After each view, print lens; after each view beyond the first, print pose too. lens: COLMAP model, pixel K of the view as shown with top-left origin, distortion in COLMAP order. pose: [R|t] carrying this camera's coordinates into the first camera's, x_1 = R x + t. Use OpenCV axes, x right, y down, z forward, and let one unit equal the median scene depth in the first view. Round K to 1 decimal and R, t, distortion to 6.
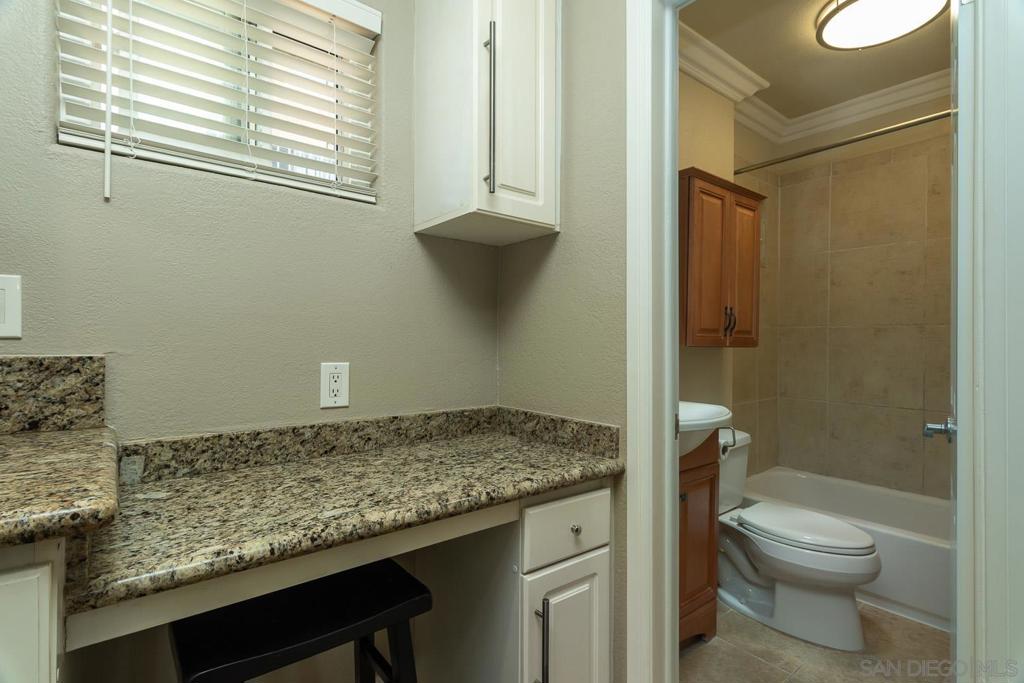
lens RADIAL K [[497.5, 0, 510.9], [0, 497.5, 343.4], [0, 0, 1]] dist [0.002184, -0.000638]
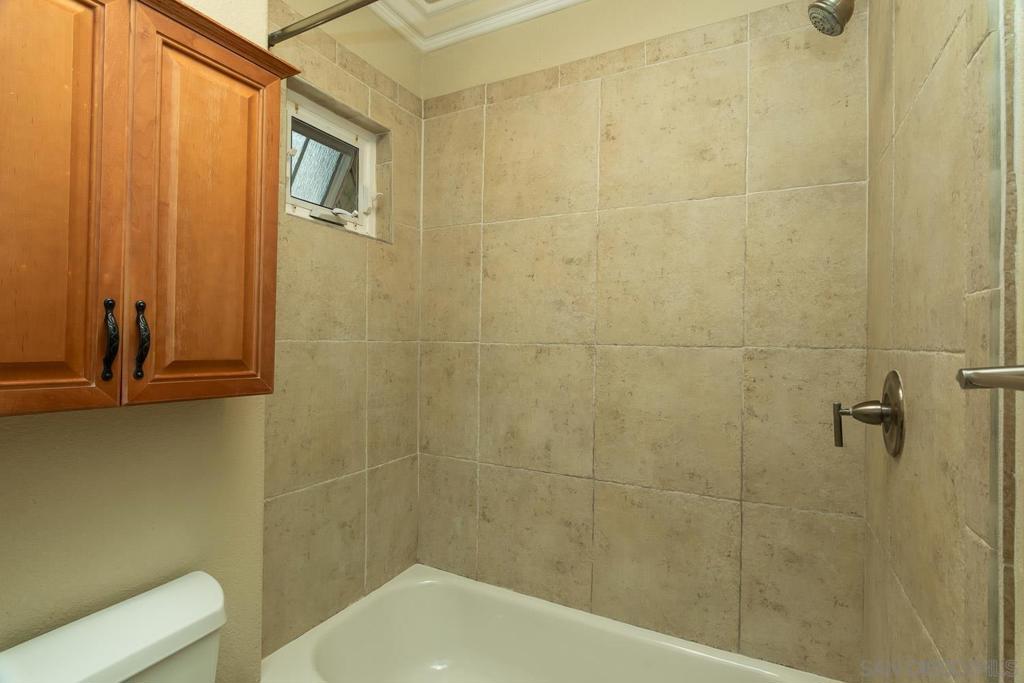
lens RADIAL K [[488.4, 0, 511.5], [0, 488.4, 343.6], [0, 0, 1]] dist [0.001474, -0.000257]
pose [[0.919719, 0.006081, 0.392531, 1.005739], [-0.007055, 0.999975, 0.001039, -0.079182], [-0.392515, -0.003725, 0.919738, 0.969170]]
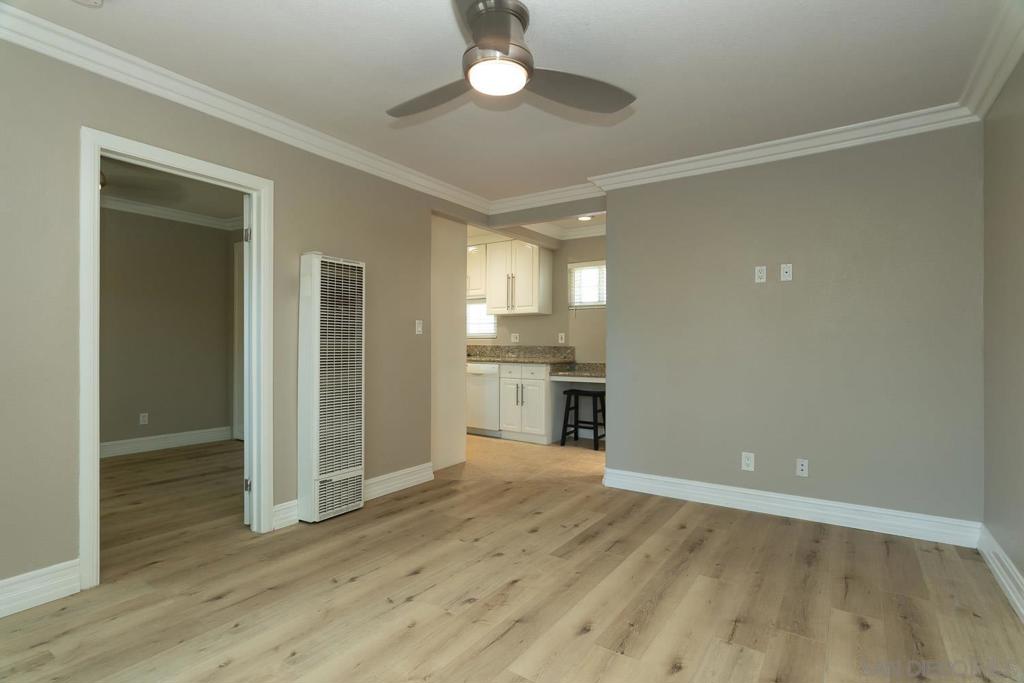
lens RADIAL K [[497.5, 0, 510.9], [0, 497.5, 343.4], [0, 0, 1]] dist [0.002184, -0.000638]
pose [[0.293672, -0.002031, -0.955904, 3.677626], [0.000060, 0.999998, -0.002106, 0.004033], [0.955906, 0.000561, 0.293671, -1.118473]]
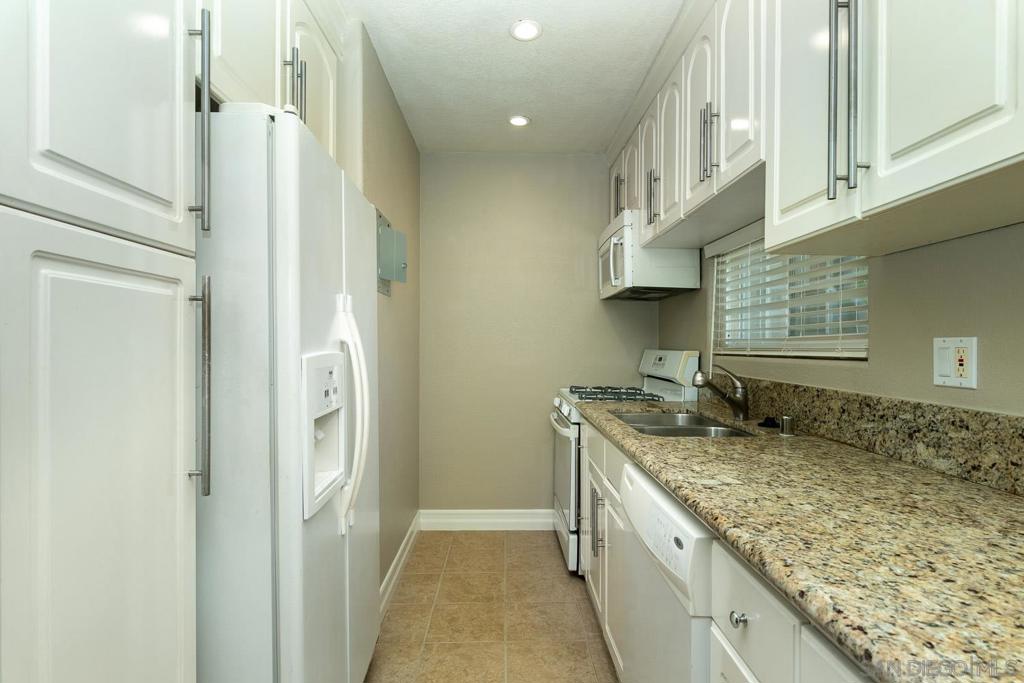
lens RADIAL K [[538.5, 0, 511.0], [0, 538.5, 346.4], [0, 0, 1]] dist [0.000706, -0.000606]
pose [[-0.619860, -0.002123, -0.784710, 0.030240], [-0.001322, 0.999998, -0.001660, -0.091175], [0.784711, 0.000009, -0.619861, 0.410000]]
